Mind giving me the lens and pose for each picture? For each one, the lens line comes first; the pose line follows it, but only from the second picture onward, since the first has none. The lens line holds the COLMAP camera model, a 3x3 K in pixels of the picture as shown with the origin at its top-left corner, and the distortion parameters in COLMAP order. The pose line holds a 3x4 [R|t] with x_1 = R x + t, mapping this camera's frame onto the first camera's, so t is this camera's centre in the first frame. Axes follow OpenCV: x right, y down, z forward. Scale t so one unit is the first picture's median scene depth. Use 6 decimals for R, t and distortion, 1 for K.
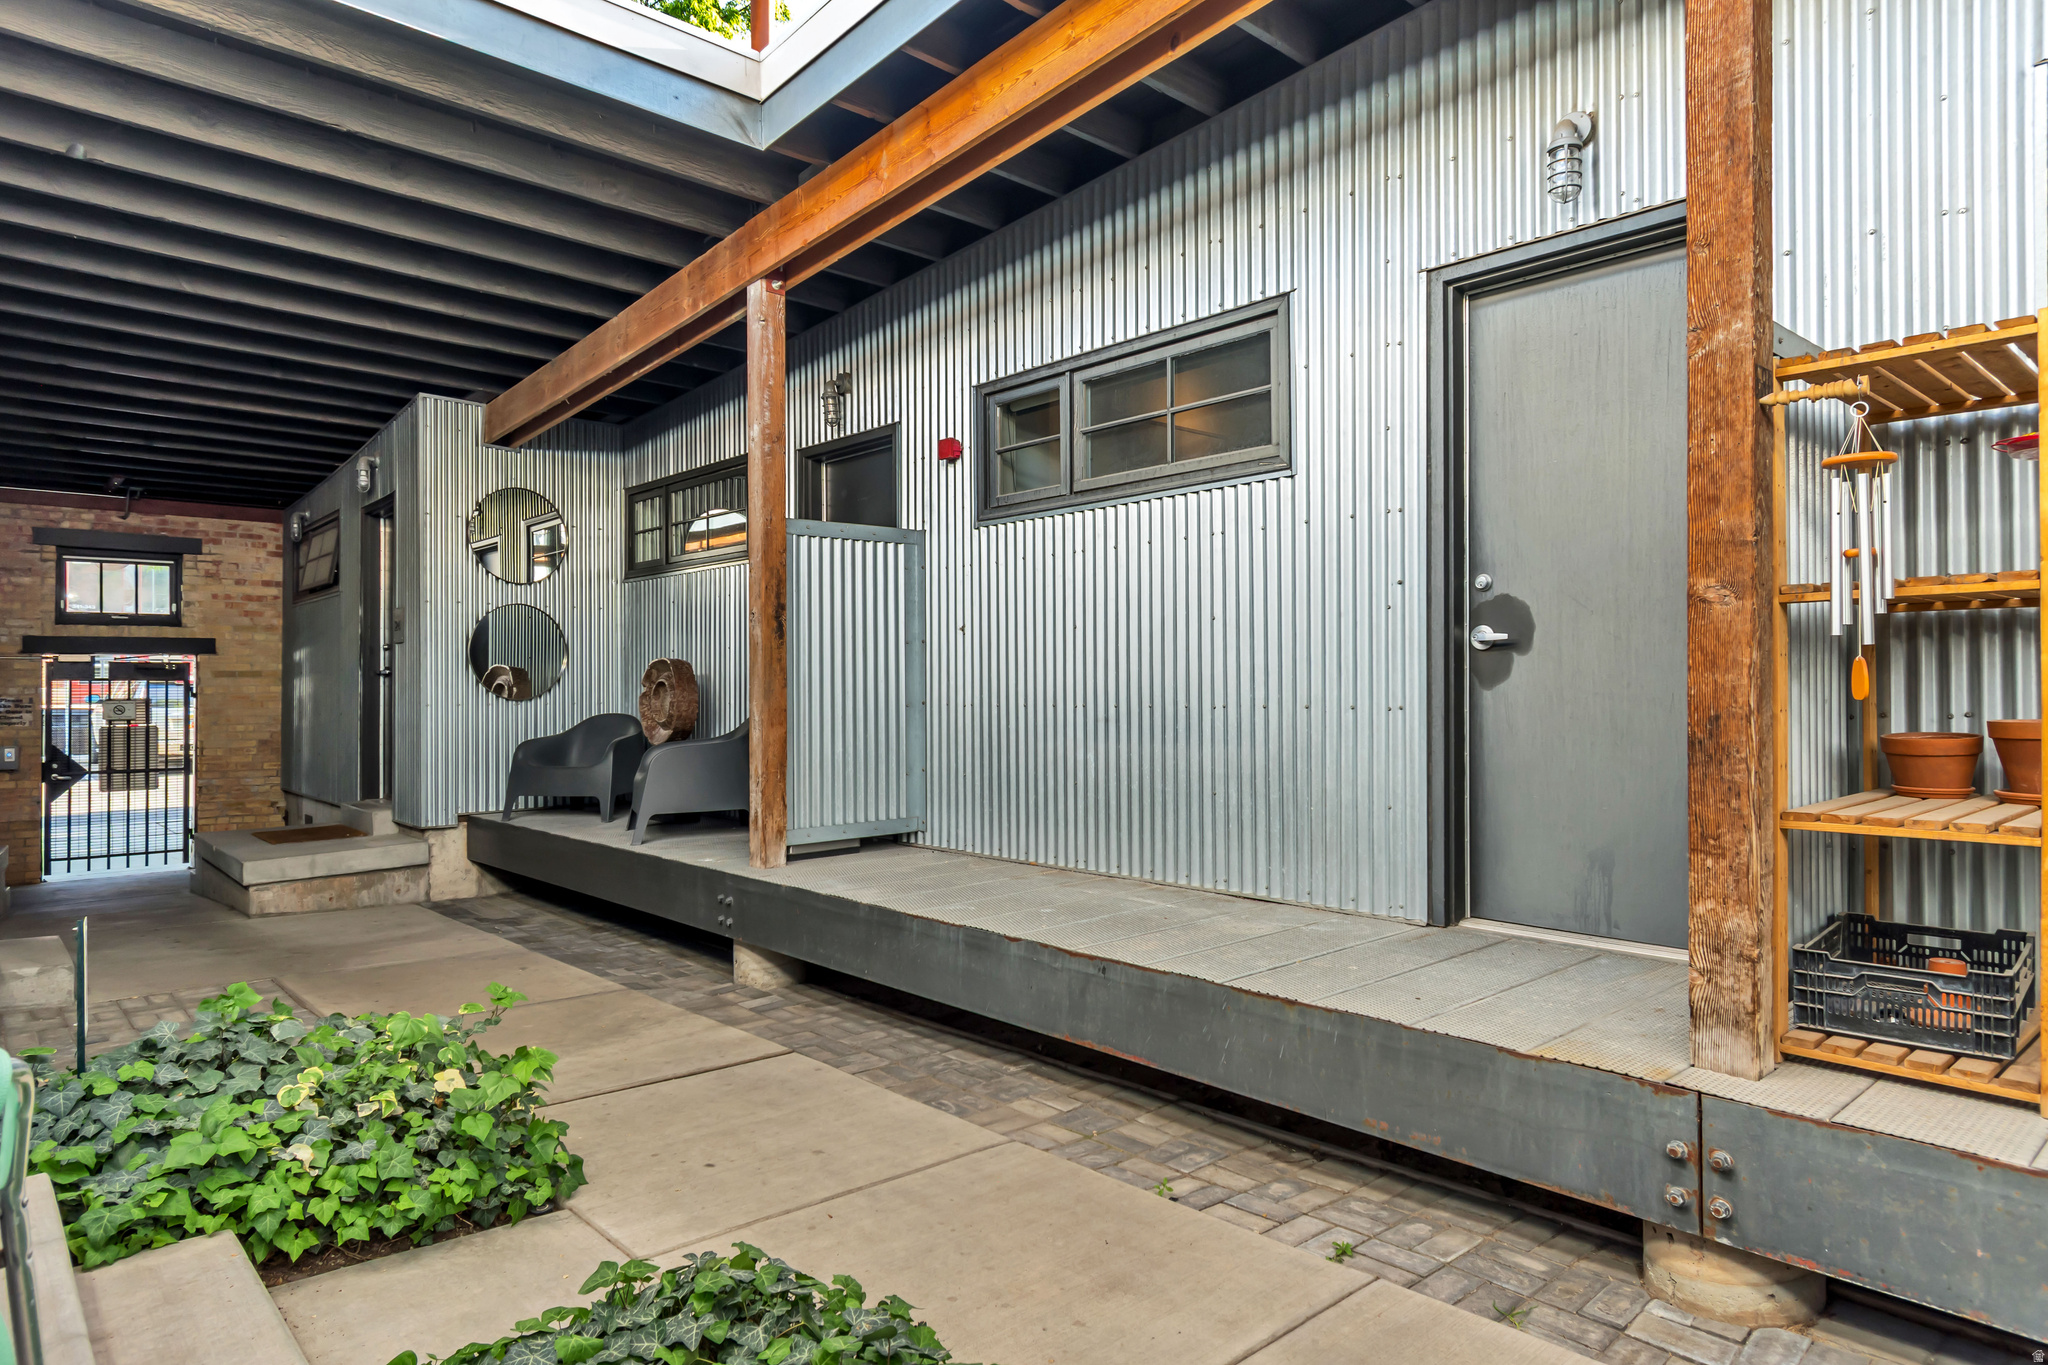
lens RADIAL K [[1185.8, 0, 1024.0], [0, 1185.8, 682.5], [0, 0, 1]] dist [0.004789, 0.000276]
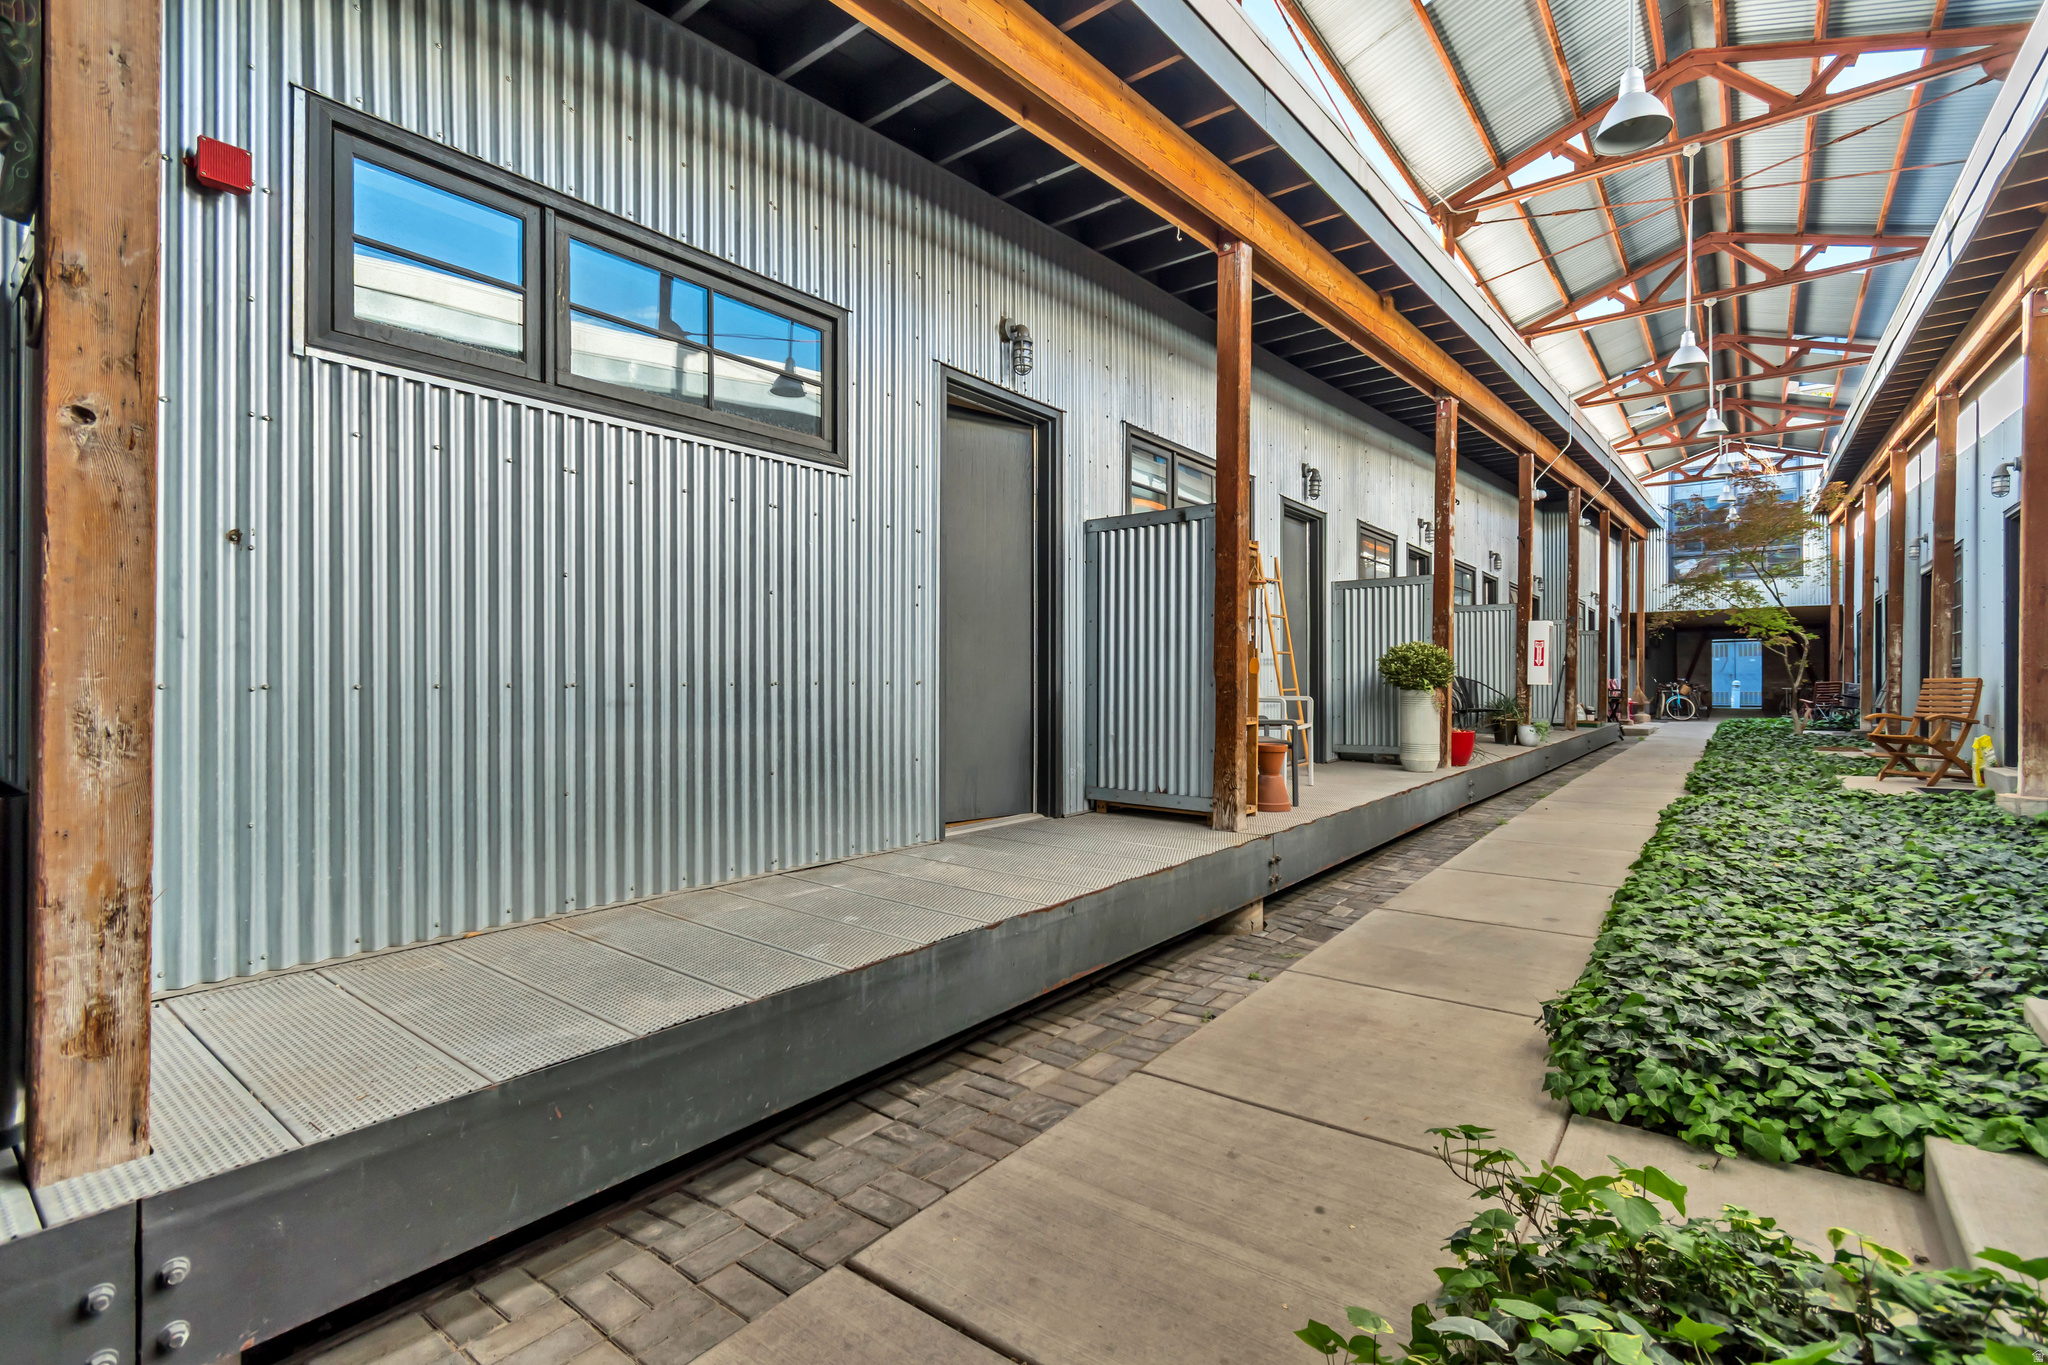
lens RADIAL K [[921.4, 0, 1024.0], [0, 921.4, 682.5], [0, 0, 1]] dist [0.015872, -0.000369]
pose [[-0.158684, 0.002364, 0.987327, -0.767711], [-0.003960, 0.999988, -0.003031, 0.025914], [-0.987321, -0.004391, -0.158673, 1.135935]]
